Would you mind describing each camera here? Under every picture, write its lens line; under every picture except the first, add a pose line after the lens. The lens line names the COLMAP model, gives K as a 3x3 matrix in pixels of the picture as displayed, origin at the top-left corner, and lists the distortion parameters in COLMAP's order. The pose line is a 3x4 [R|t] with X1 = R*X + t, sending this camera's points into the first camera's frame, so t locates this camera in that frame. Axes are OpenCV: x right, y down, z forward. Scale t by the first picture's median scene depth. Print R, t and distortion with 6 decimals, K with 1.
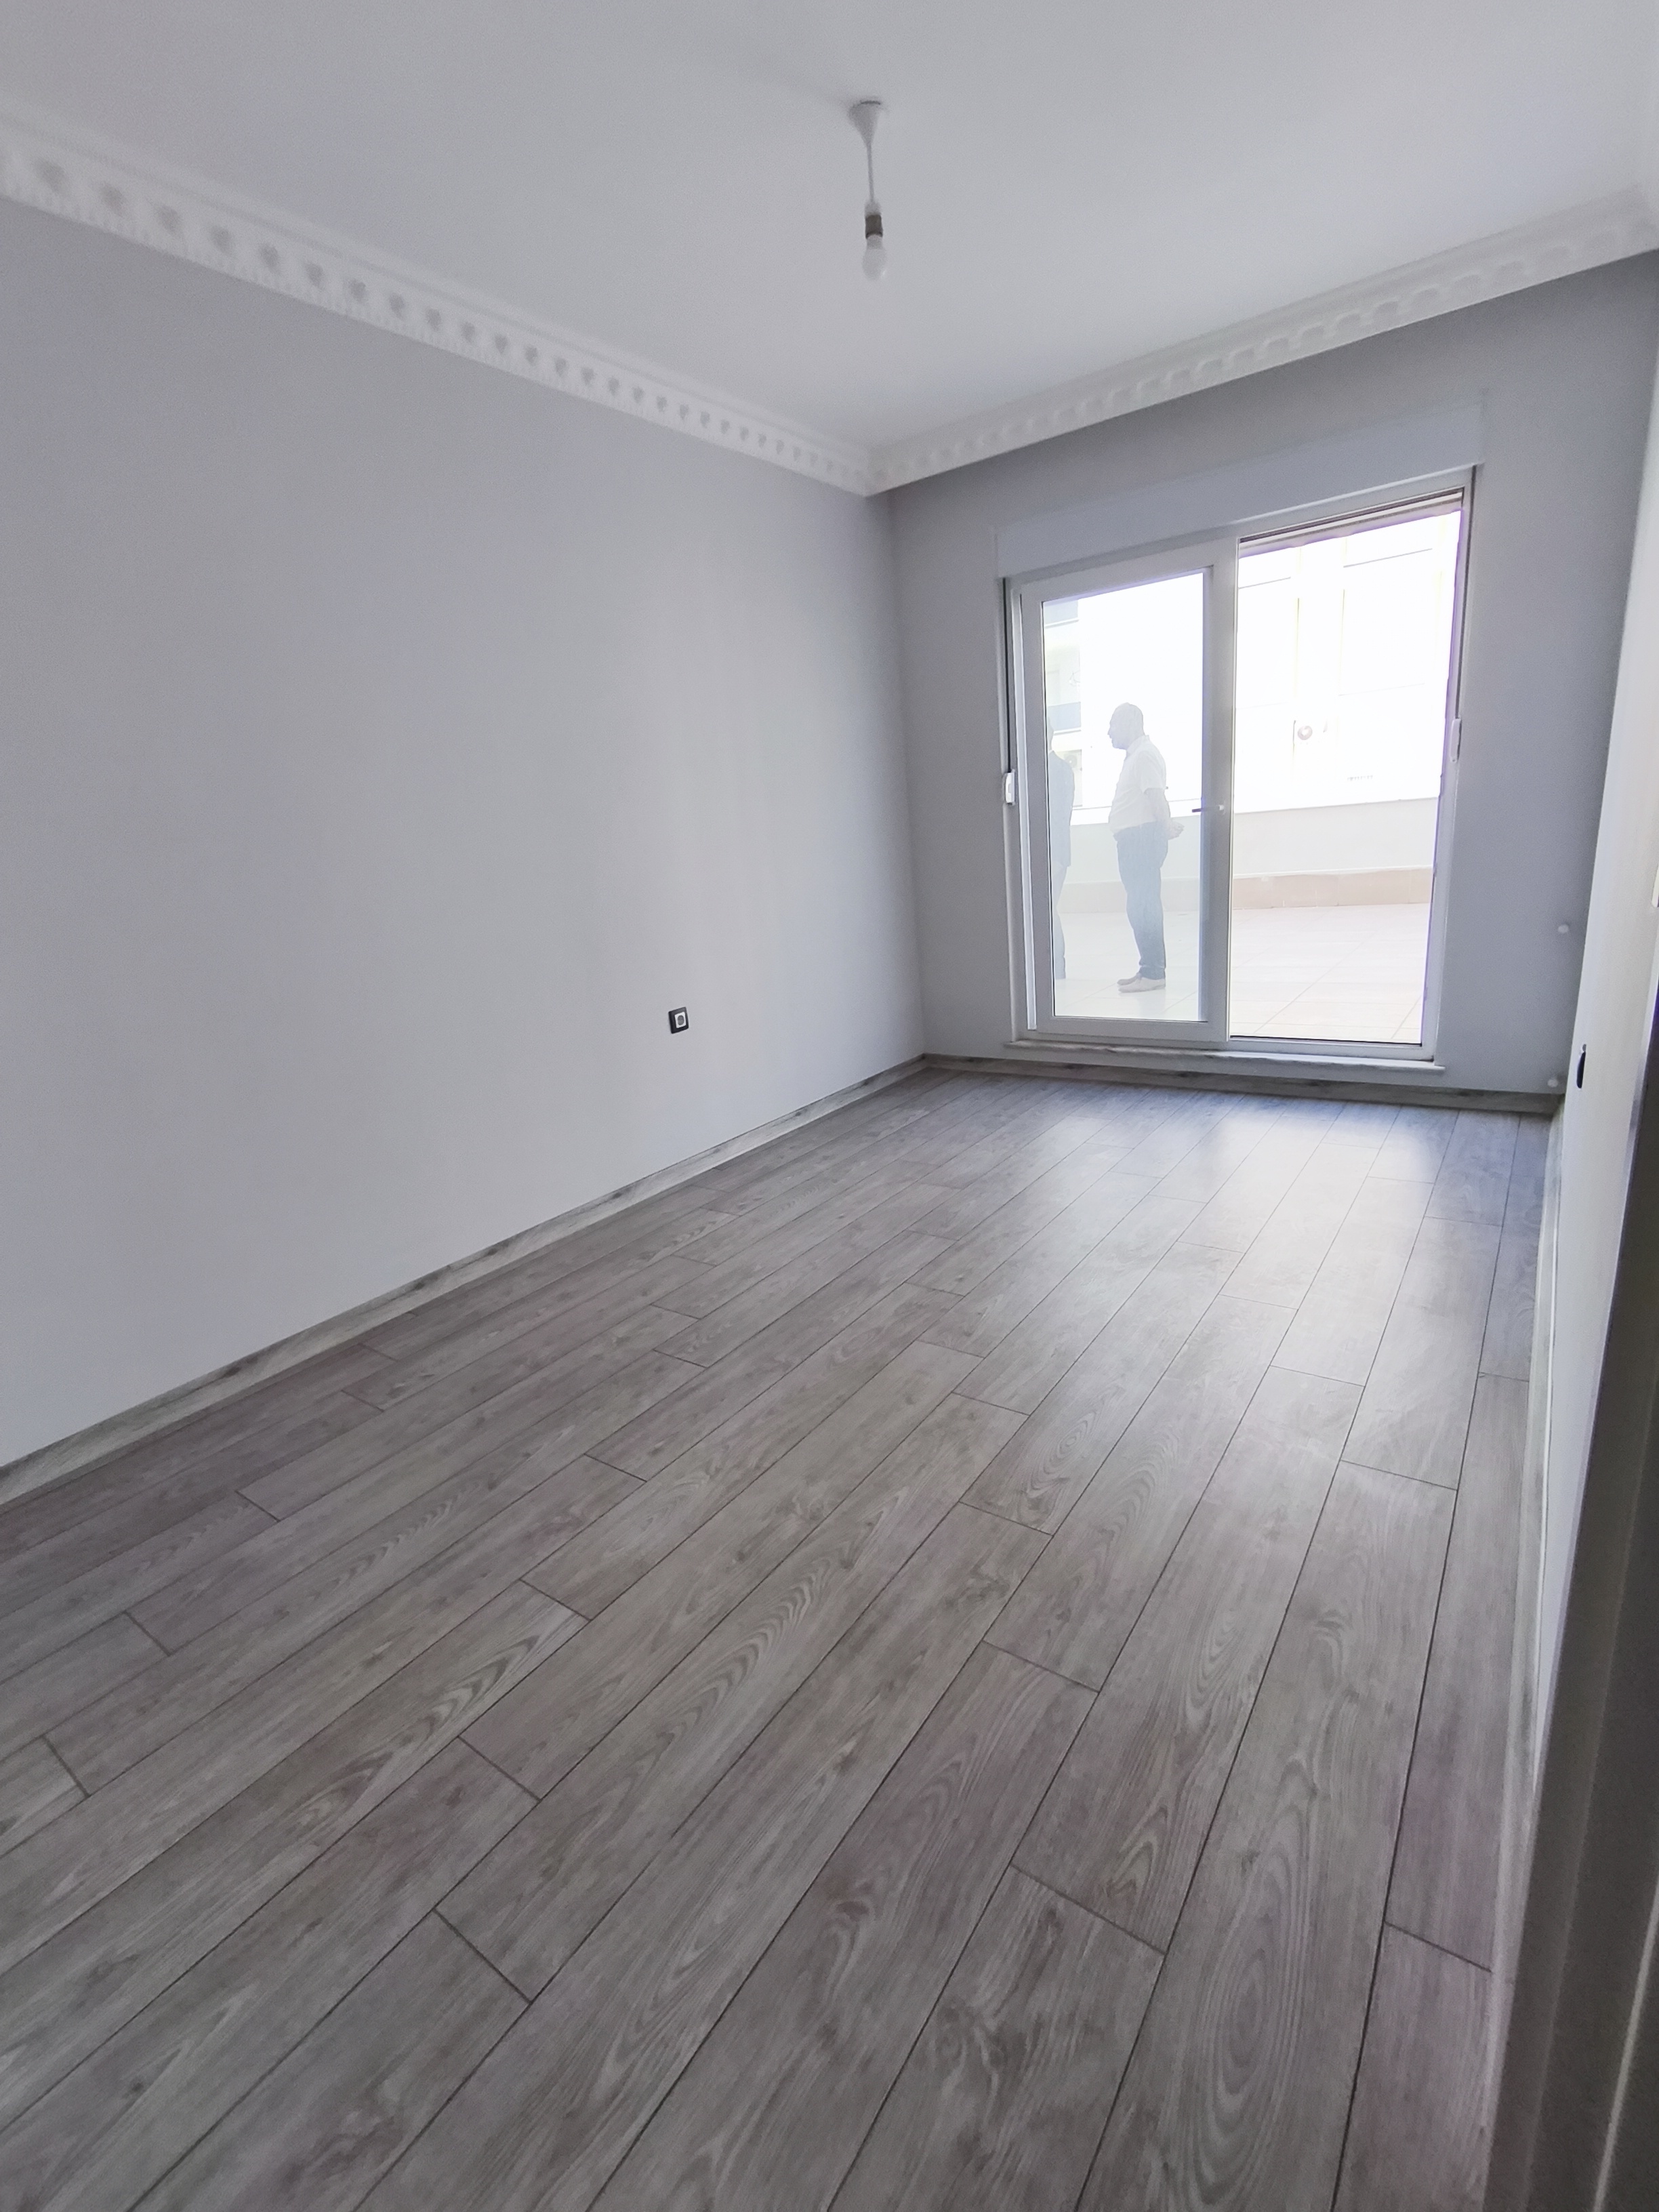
lens RADIAL K [[990.4, 0, 837.9], [0, 990.4, 1114.0], [0, 0, 1]] dist [-0.003946, 0.000899]
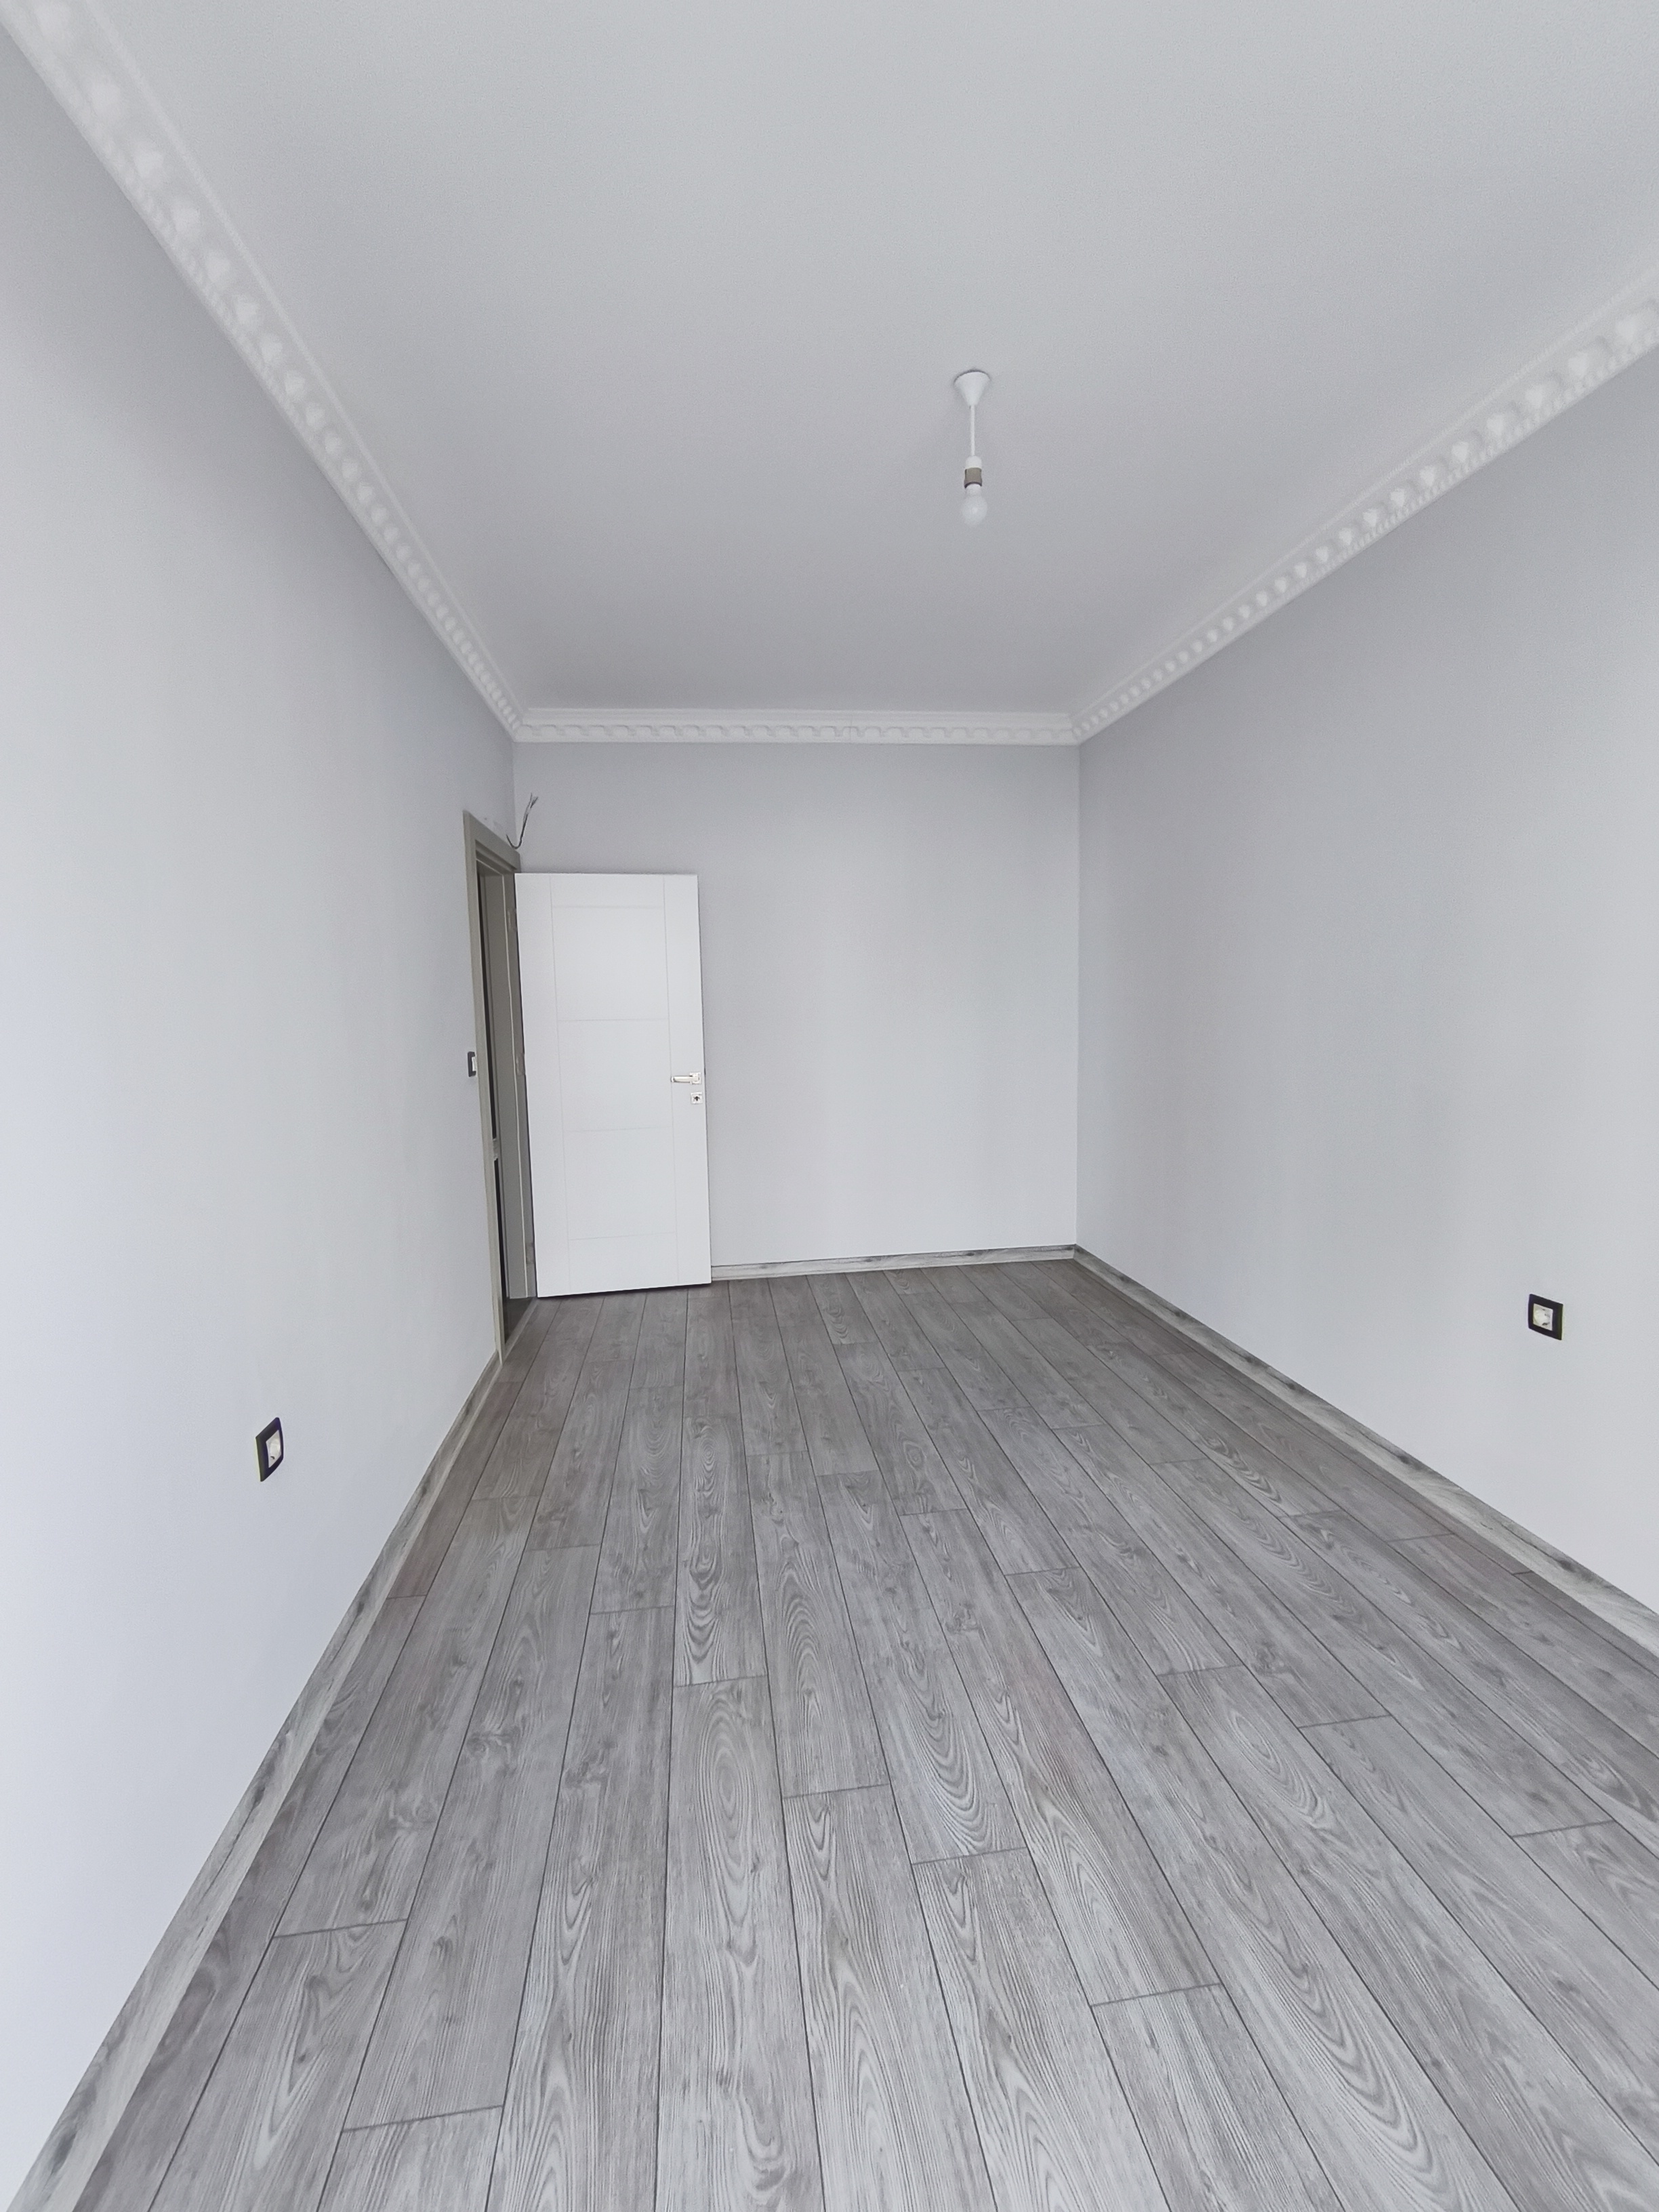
lens RADIAL K [[990.4, 0, 837.9], [0, 990.4, 1114.0], [0, 0, 1]] dist [-0.003946, 0.000899]
pose [[-0.724710, 0.181325, -0.664769, 0.831645], [-0.107098, 0.923389, 0.368623, -0.596879], [0.680681, 0.338340, -0.649769, 1.616824]]
